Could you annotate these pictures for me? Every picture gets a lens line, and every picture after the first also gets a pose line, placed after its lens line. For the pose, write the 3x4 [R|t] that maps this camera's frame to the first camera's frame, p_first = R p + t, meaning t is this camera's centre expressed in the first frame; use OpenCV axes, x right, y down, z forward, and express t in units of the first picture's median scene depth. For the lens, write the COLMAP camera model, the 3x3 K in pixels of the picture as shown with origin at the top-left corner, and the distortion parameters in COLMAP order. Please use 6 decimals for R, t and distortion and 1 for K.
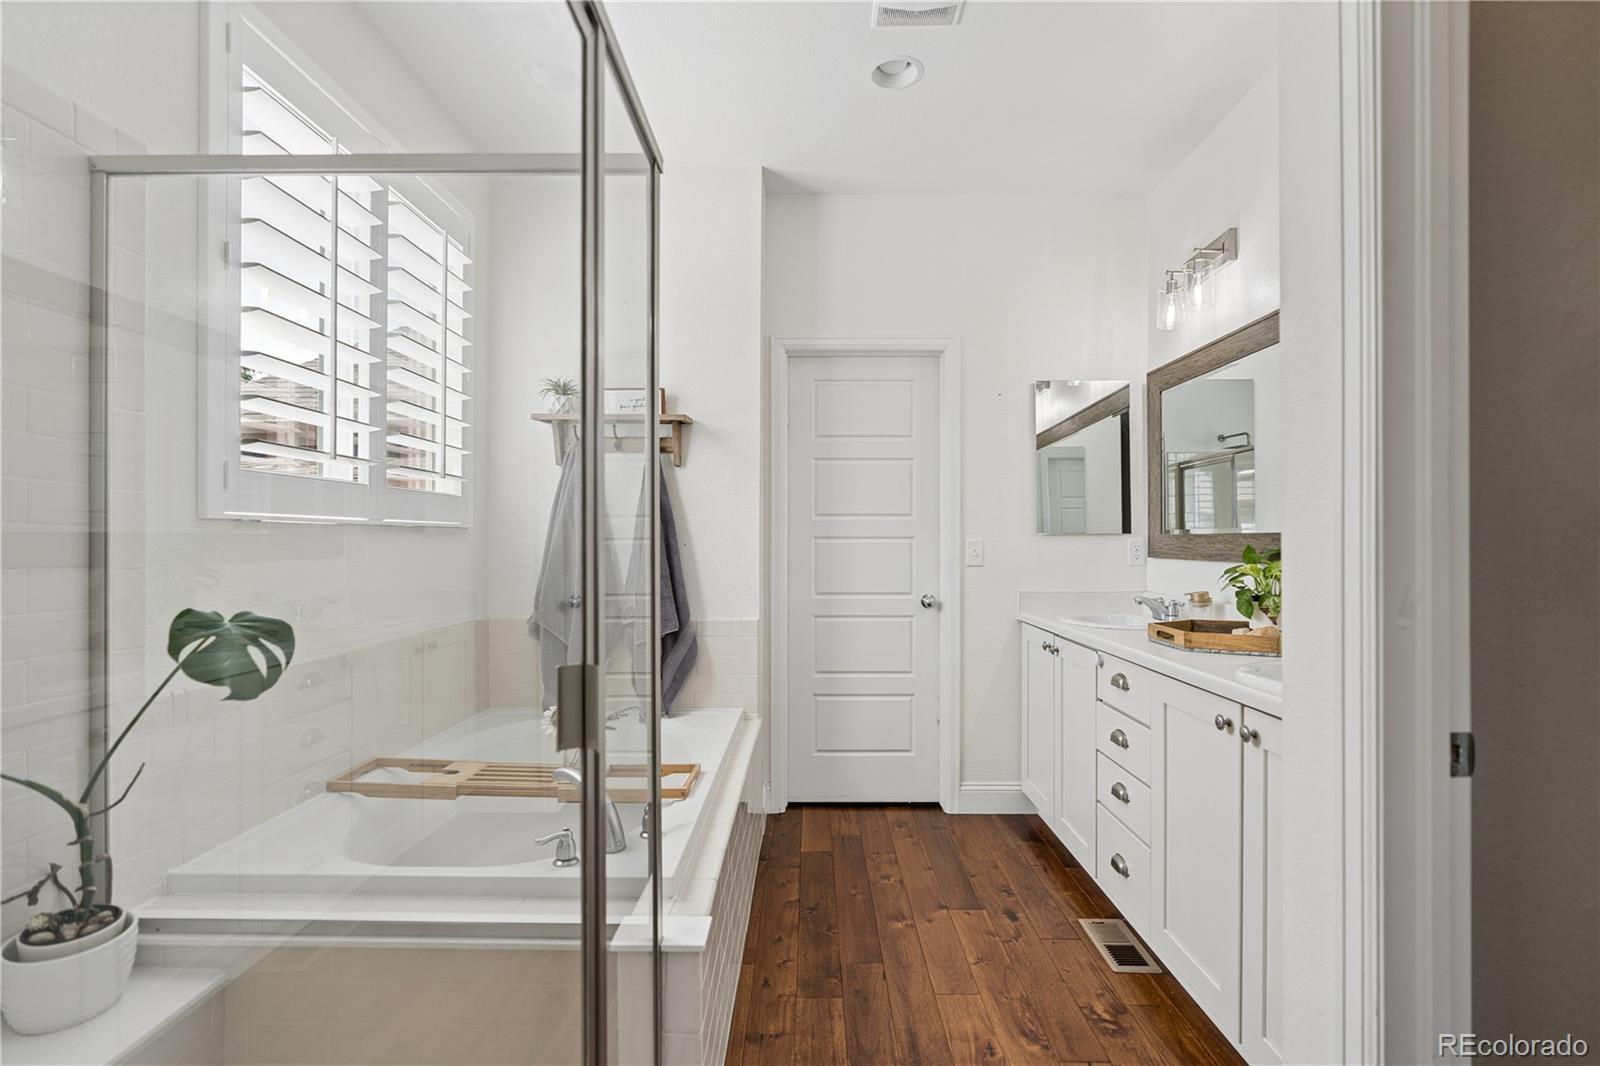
lens RADIAL K [[735.8, 0, 798.8], [0, 735.8, 539.5], [0, 0, 1]] dist [-0.008501, 0.002153]
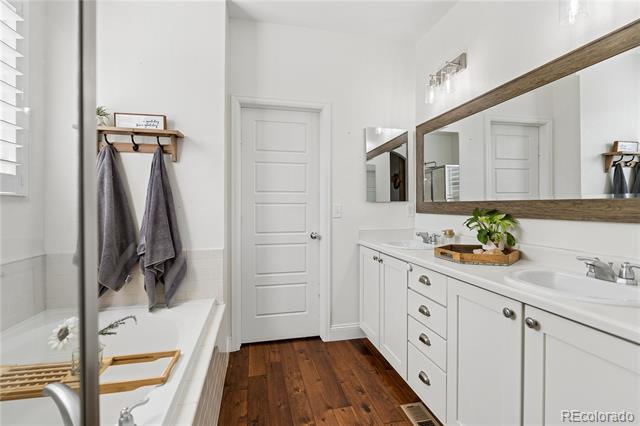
lens RADIAL K [[294.3, 0, 323.3], [0, 294.3, 207.4], [0, 0, 1]] dist [-0.008501, 0.002153]
pose [[0.968579, -0.001358, 0.248703, 0.002459], [-0.000458, 0.999974, 0.007243, 0.002724], [-0.248707, -0.007130, 0.968553, 0.252197]]
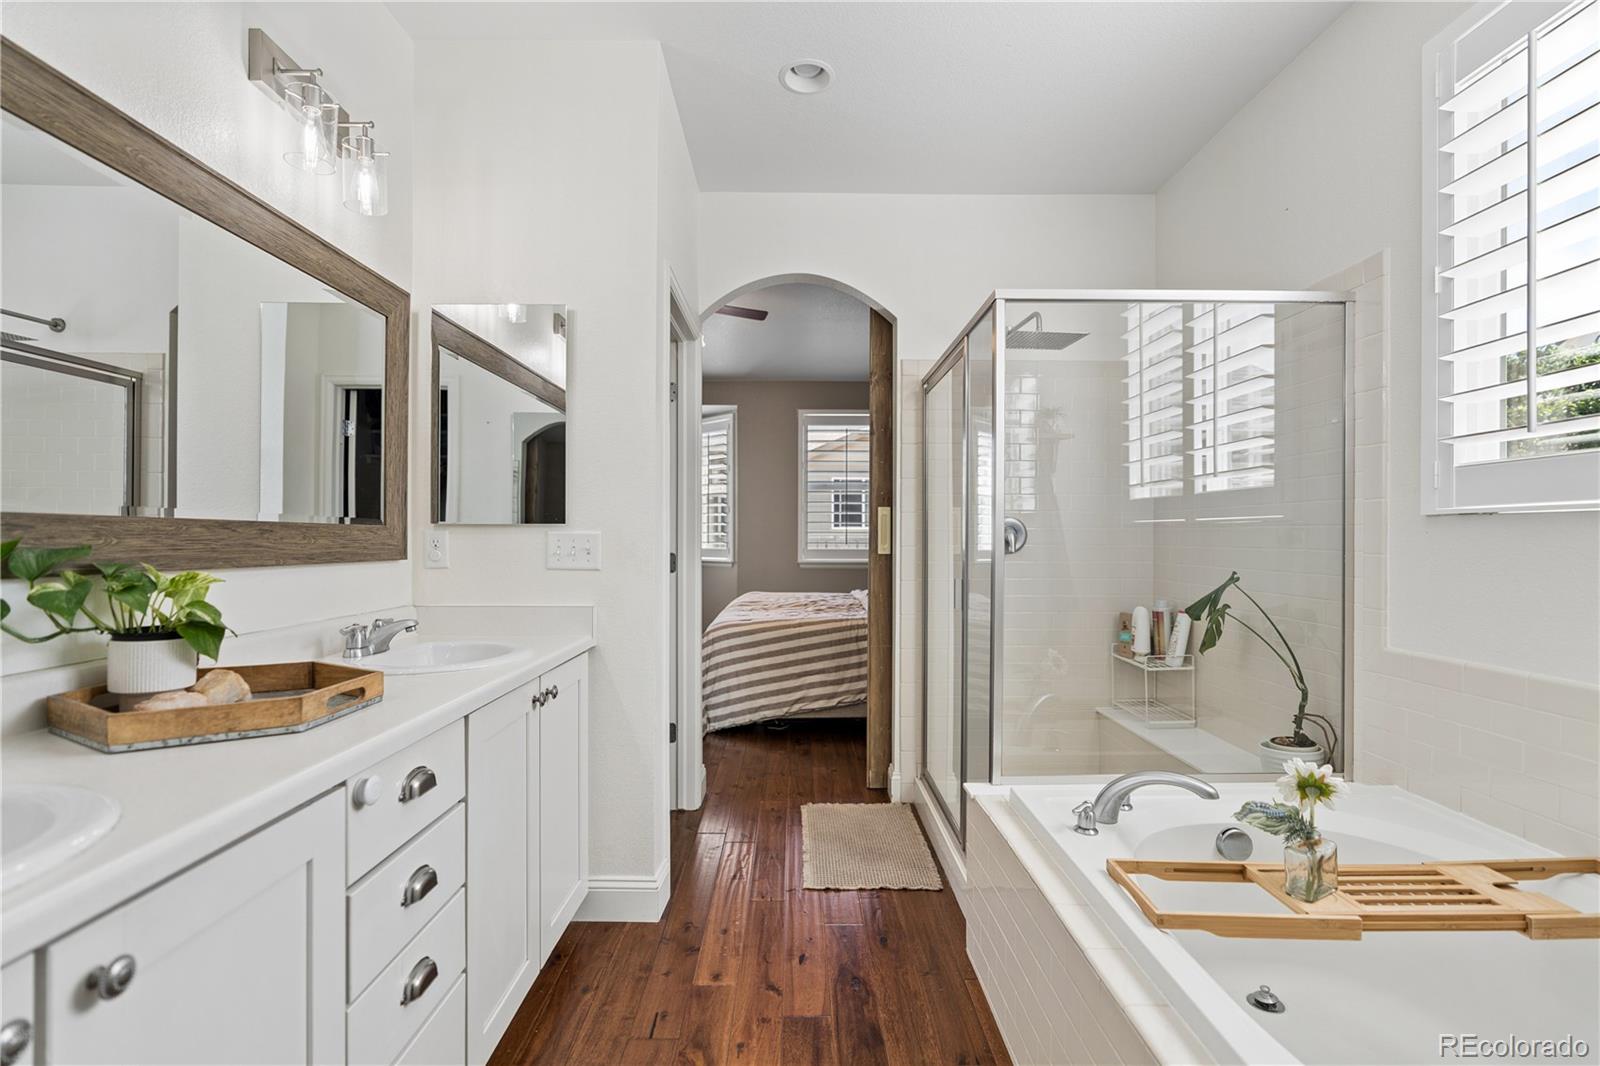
lens RADIAL K [[735.8, 0, 802.0], [0, 735.8, 535.4], [0, 0, 1]] dist [-0.008501, 0.002153]
pose [[-0.999591, -0.006376, -0.027860, 0.124830], [-0.006168, 0.999952, -0.007568, 0.004958], [0.027907, -0.007393, -0.999583, 1.201475]]
